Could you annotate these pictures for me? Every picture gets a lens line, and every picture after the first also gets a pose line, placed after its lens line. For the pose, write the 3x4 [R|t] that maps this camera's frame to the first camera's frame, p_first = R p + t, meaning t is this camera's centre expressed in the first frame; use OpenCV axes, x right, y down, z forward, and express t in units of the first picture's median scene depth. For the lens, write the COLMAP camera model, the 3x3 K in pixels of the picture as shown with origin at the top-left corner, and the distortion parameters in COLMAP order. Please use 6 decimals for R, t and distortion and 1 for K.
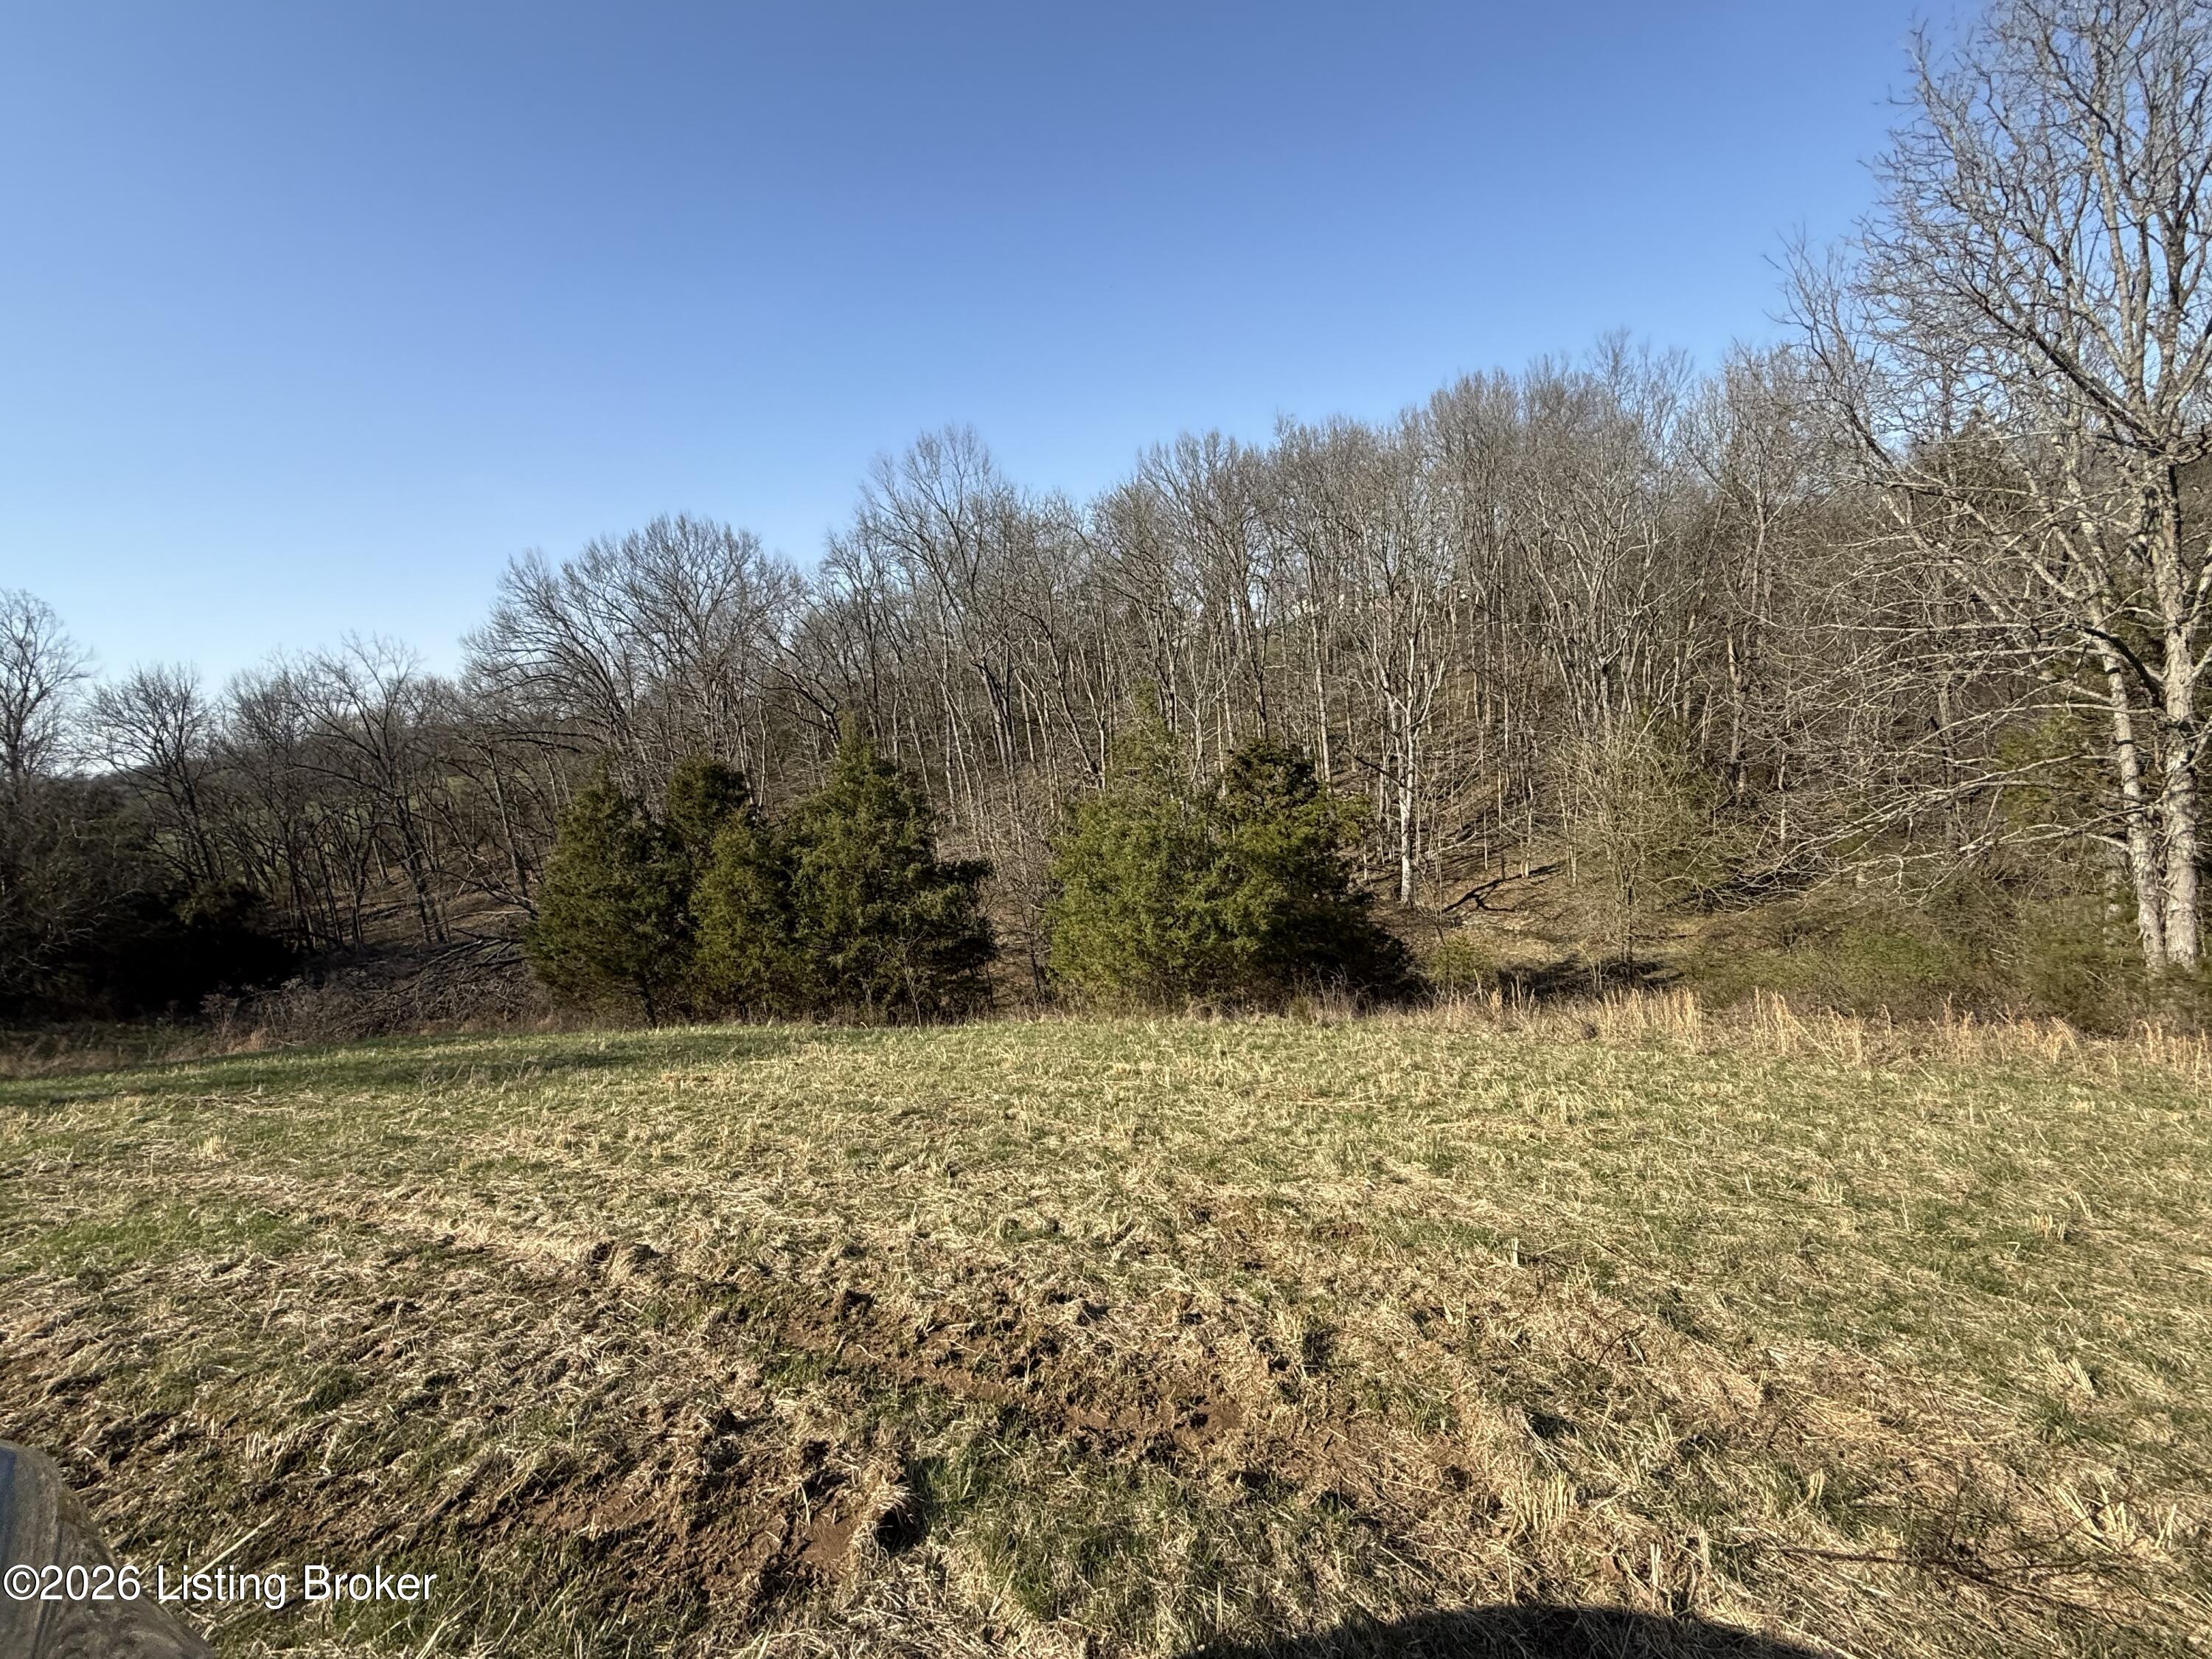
lens RADIAL K [[967.1, 0, 1104.8], [0, 967.1, 820.1], [0, 0, 1]] dist [-0.001750, -0.000181]
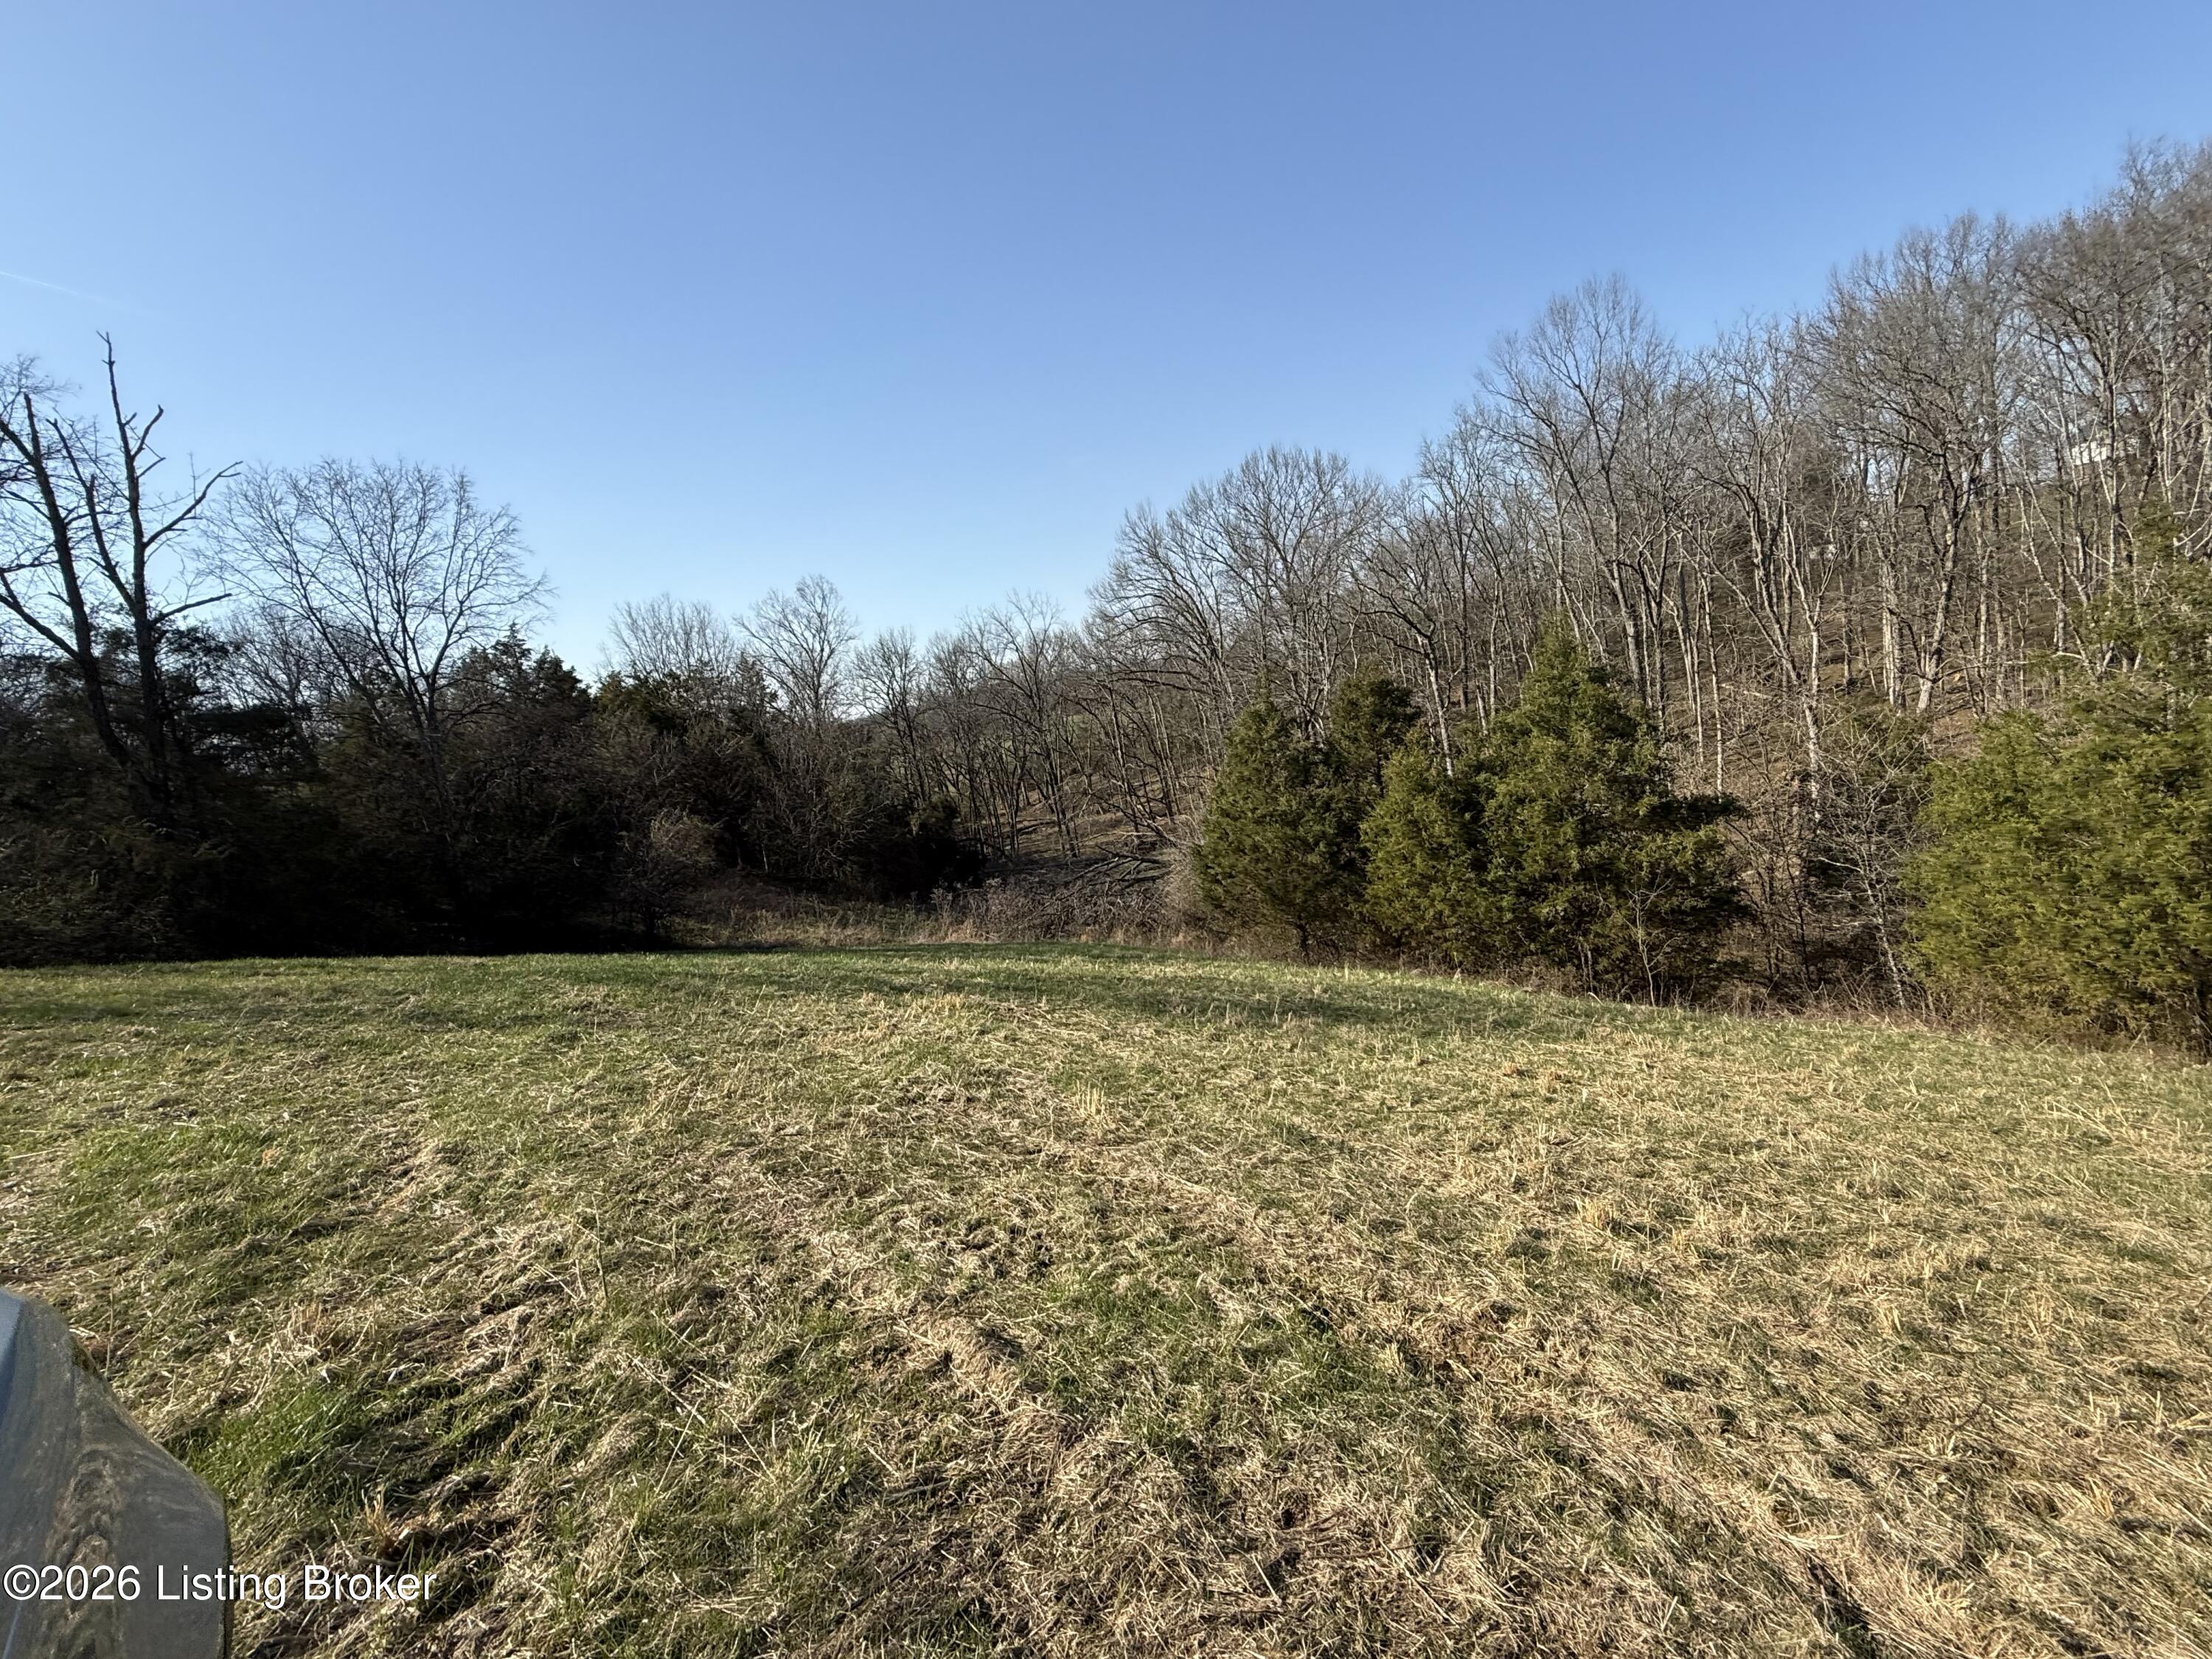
lens RADIAL K [[969.8, 0, 1101.5], [0, 969.8, 823.6], [0, 0, 1]] dist [0.000563, -0.000205]
pose [[0.850977, 0.043319, -0.523413, -0.126537], [-0.007039, 0.997444, 0.071107, 0.011100], [0.525156, -0.056827, 0.849107, 0.079819]]
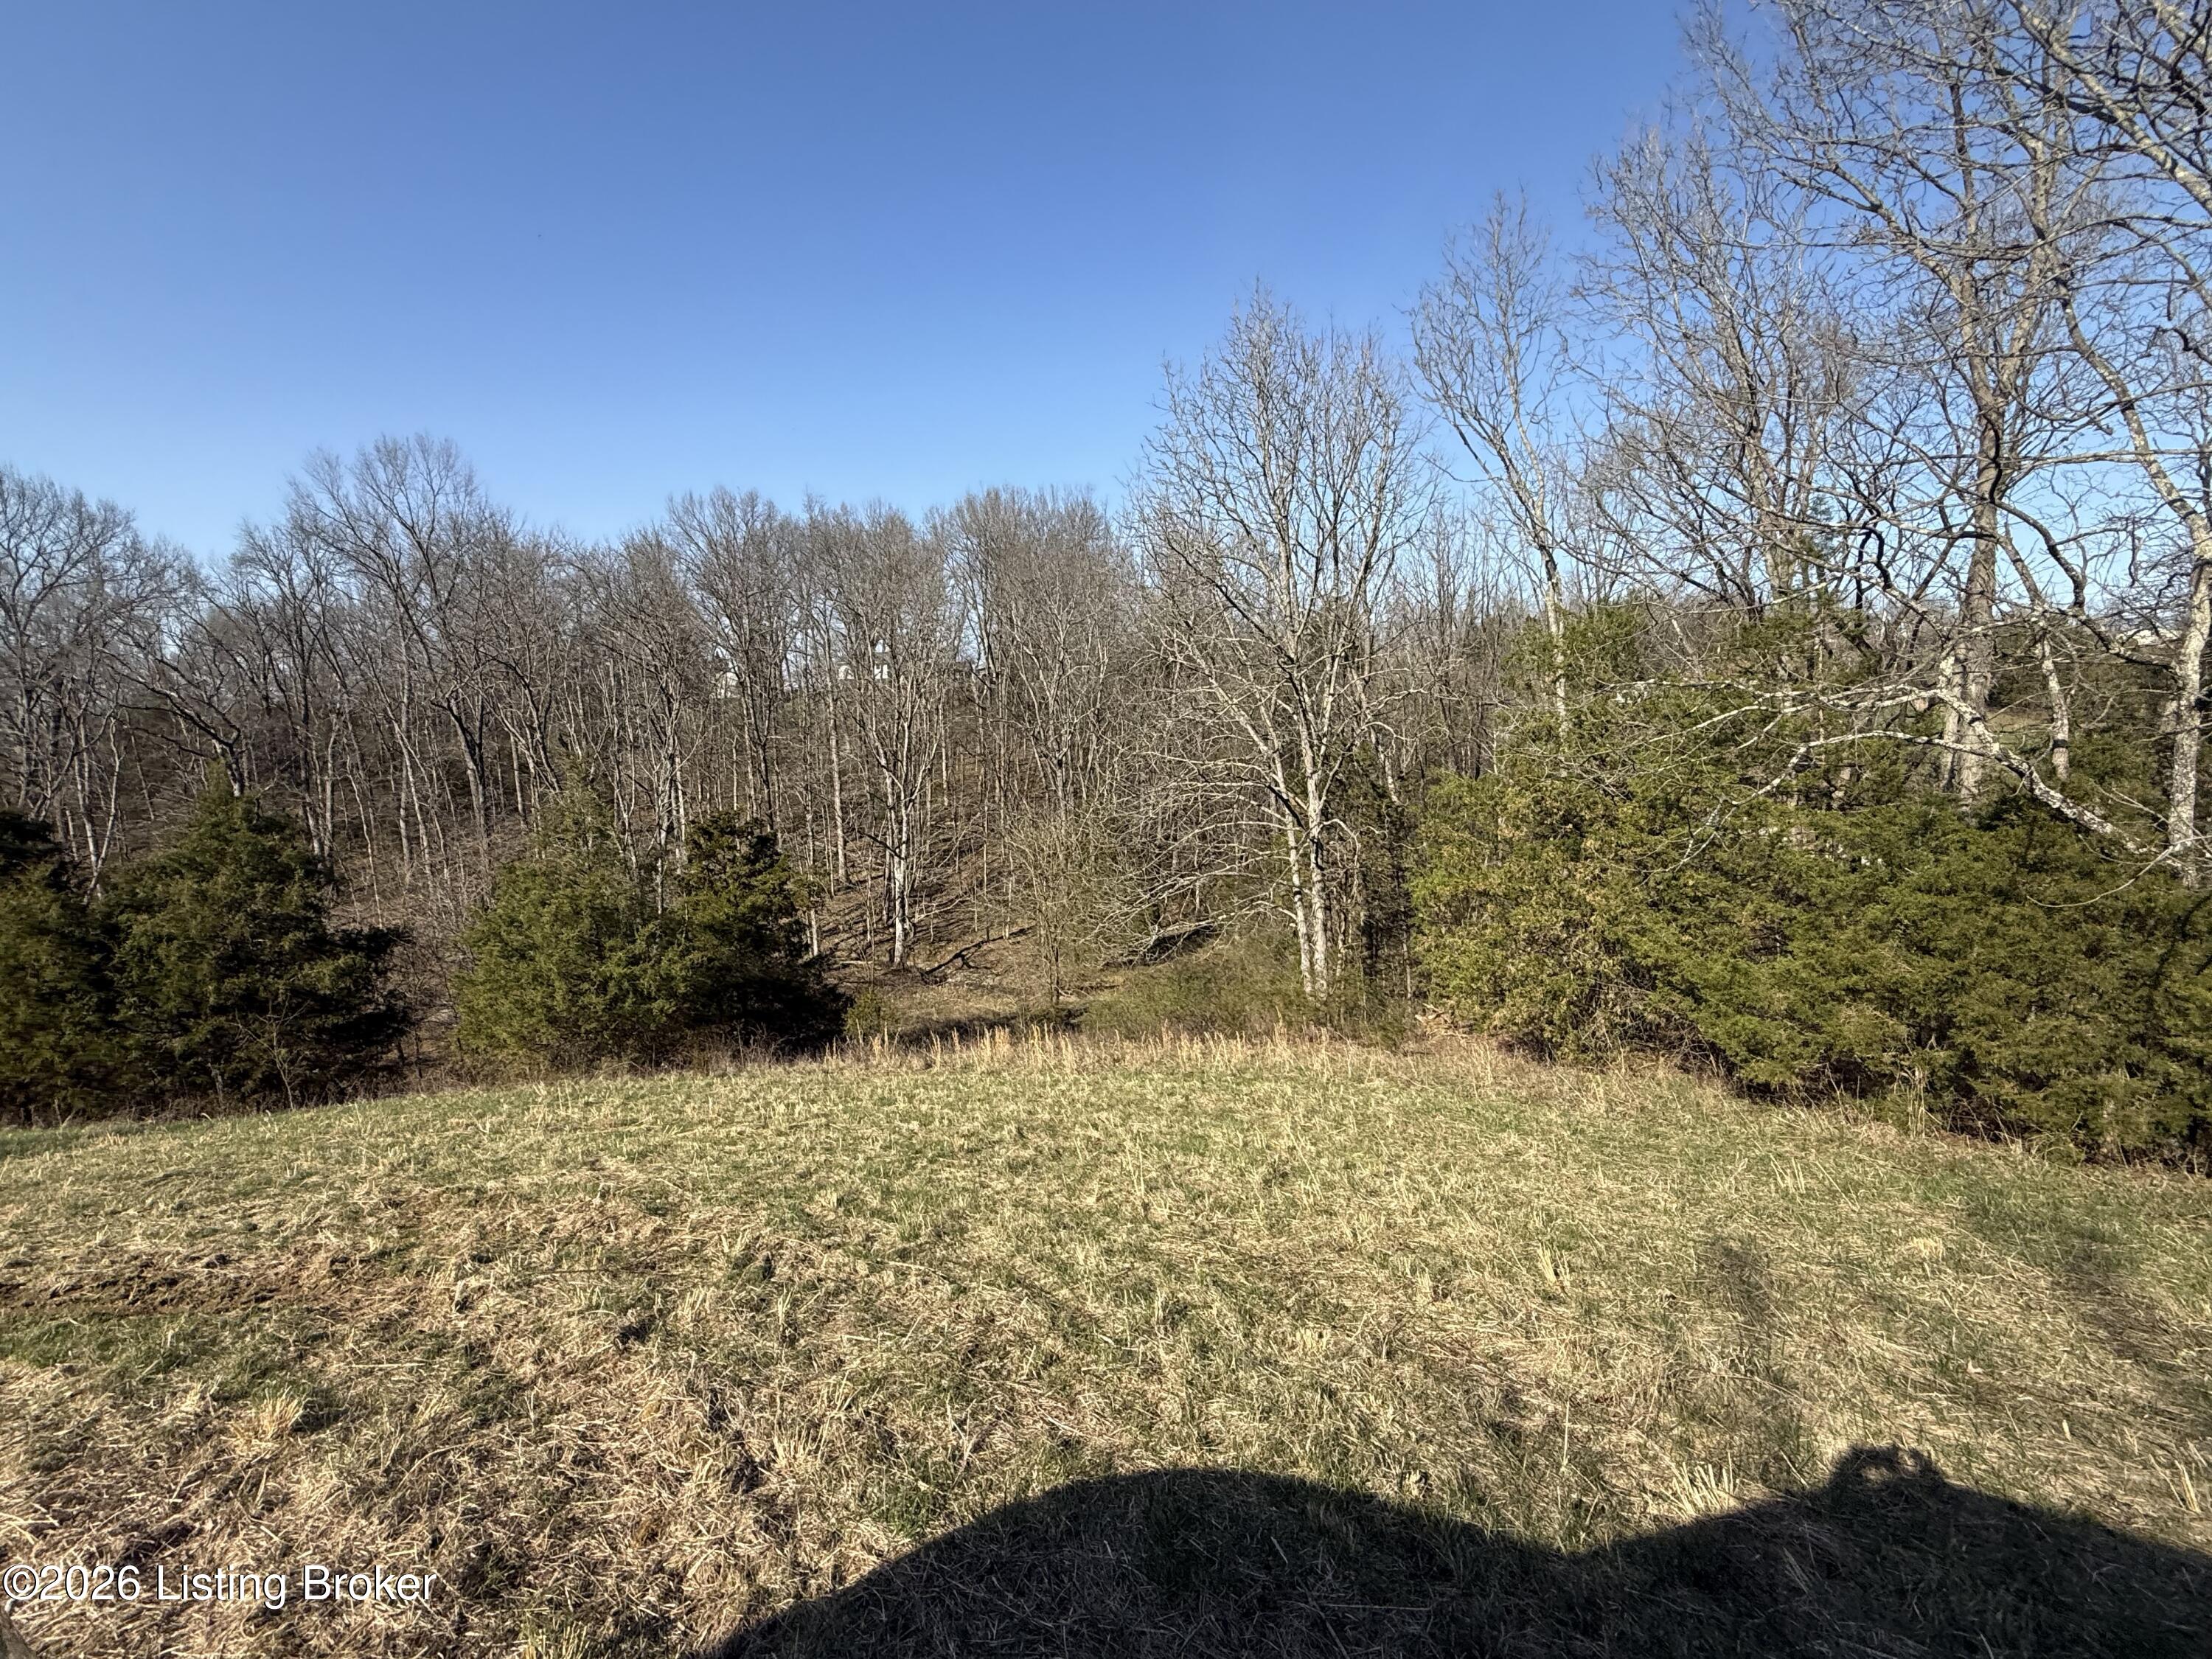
lens RADIAL K [[959.5, 0, 1106.0], [0, 959.5, 829.5], [0, 0, 1]] dist [-0.001570, -0.000688]
pose [[0.897367, 0.039692, 0.439497, 0.065852], [-0.015902, 0.998208, -0.057681, -0.008873], [-0.440999, 0.044772, 0.896390, -0.111719]]
